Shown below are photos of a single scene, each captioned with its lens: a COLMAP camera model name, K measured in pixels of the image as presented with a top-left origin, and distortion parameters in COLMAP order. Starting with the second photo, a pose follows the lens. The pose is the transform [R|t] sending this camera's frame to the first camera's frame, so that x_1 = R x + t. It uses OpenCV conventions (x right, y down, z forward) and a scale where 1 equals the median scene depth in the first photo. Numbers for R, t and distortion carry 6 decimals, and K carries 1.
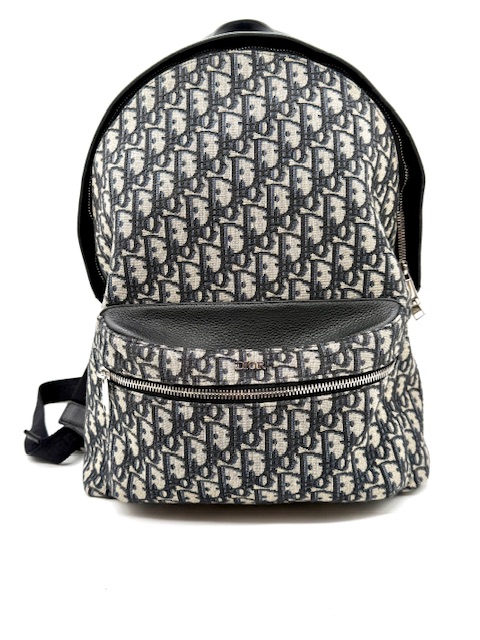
lens RADIAL K [[565.1, 0, 240.0], [0, 565.1, 320.0], [0, 0, 1]] dist [0.003027, 0.000126]
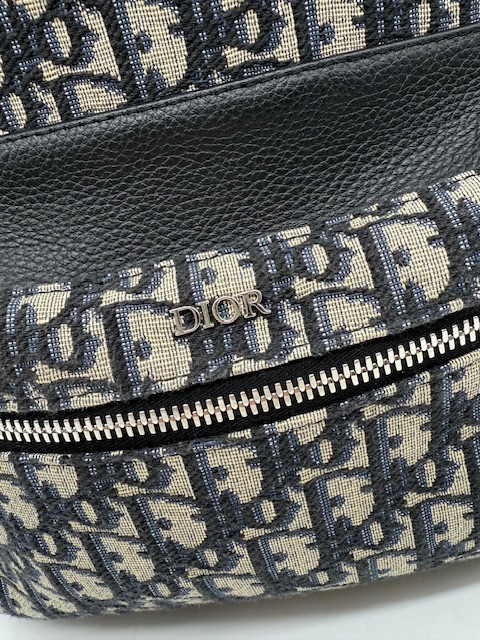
lens RADIAL K [[721.8, 0, 240.0], [0, 721.8, 320.0], [0, 0, 1]] dist [-0.009657, -0.035345]
pose [[0.979043, -0.202616, -0.020524, 0.035947], [0.200486, 0.941208, 0.271905, -0.018217], [-0.035775, -0.270321, 0.962105, 0.626250]]
